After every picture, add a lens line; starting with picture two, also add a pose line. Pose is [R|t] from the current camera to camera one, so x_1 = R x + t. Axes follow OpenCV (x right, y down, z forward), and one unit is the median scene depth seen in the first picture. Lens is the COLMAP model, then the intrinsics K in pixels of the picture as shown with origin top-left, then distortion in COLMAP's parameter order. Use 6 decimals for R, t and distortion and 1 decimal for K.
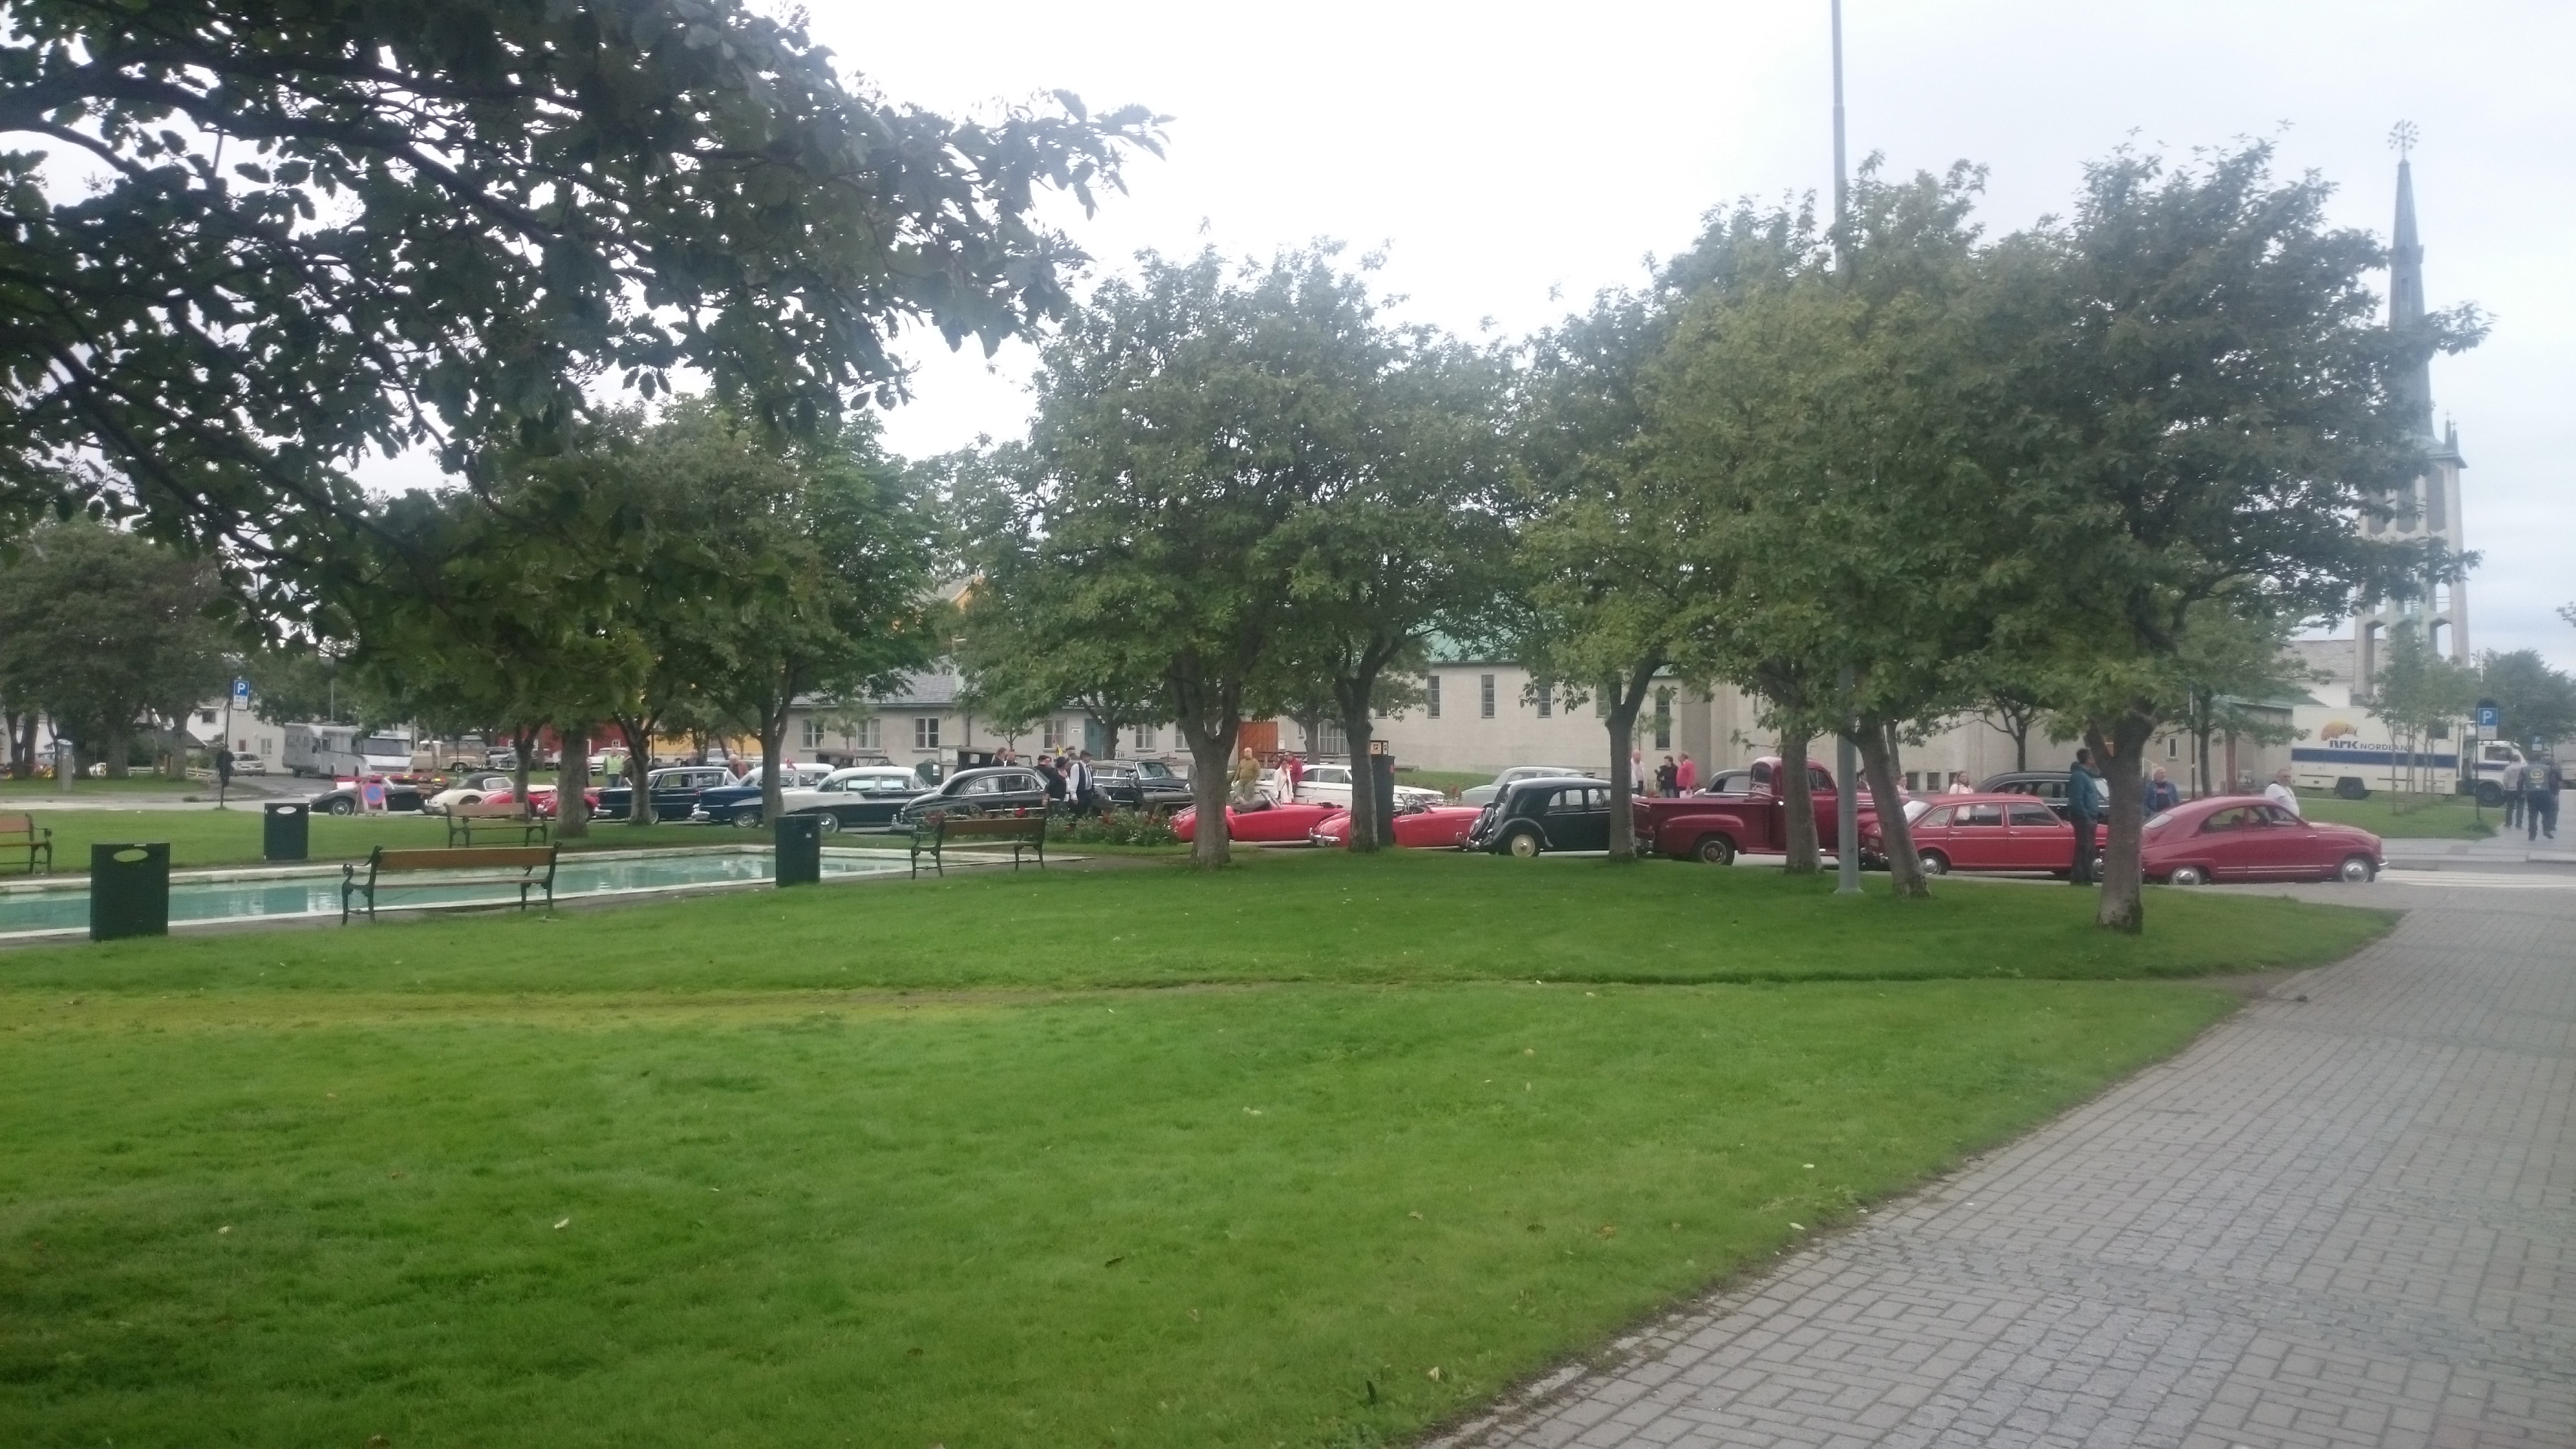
lens RADIAL K [[1993.9, 0, 1291.0], [0, 1993.9, 731.2], [0, 0, 1]] dist [0.178730, -0.324158]
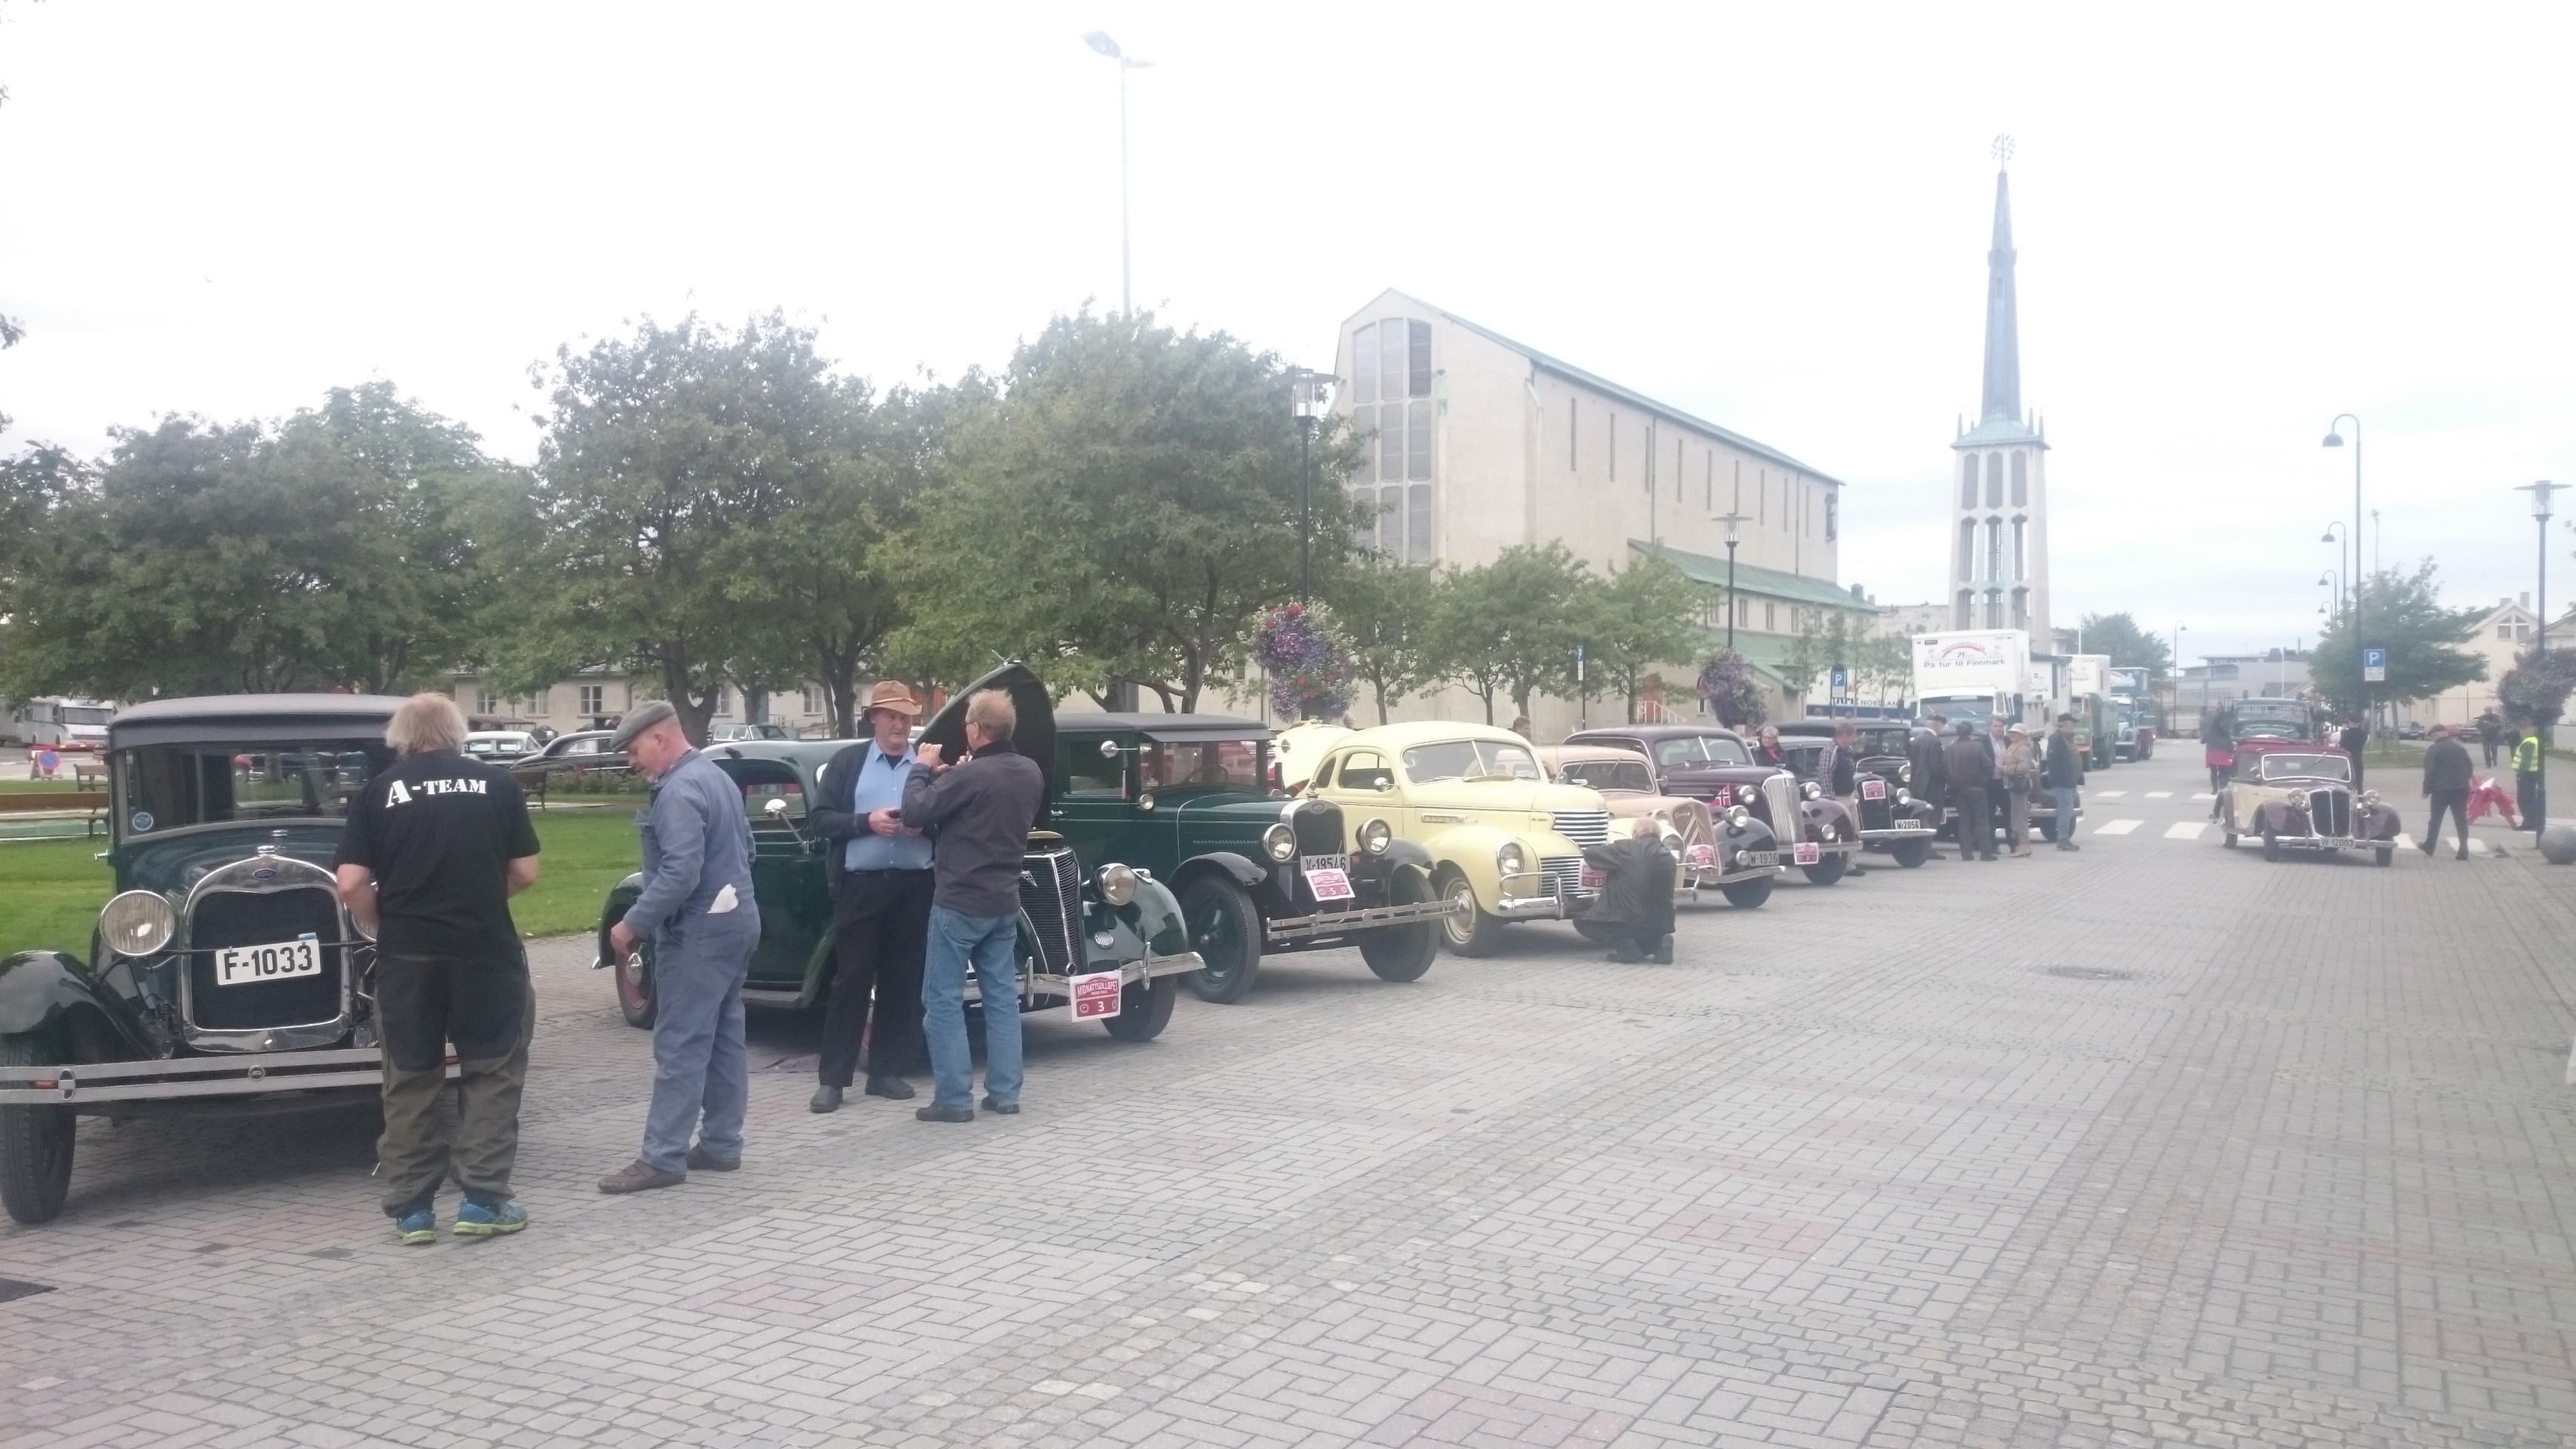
lens RADIAL K [[1993.9, 0, 1291.0], [0, 1993.9, 731.2], [0, 0, 1]] dist [0.178730, -0.324158]
pose [[0.995037, -0.009501, 0.099055, 0.195564], [0.007500, 0.999761, 0.020551, -0.004217], [-0.099226, -0.019706, 0.994870, -0.281802]]
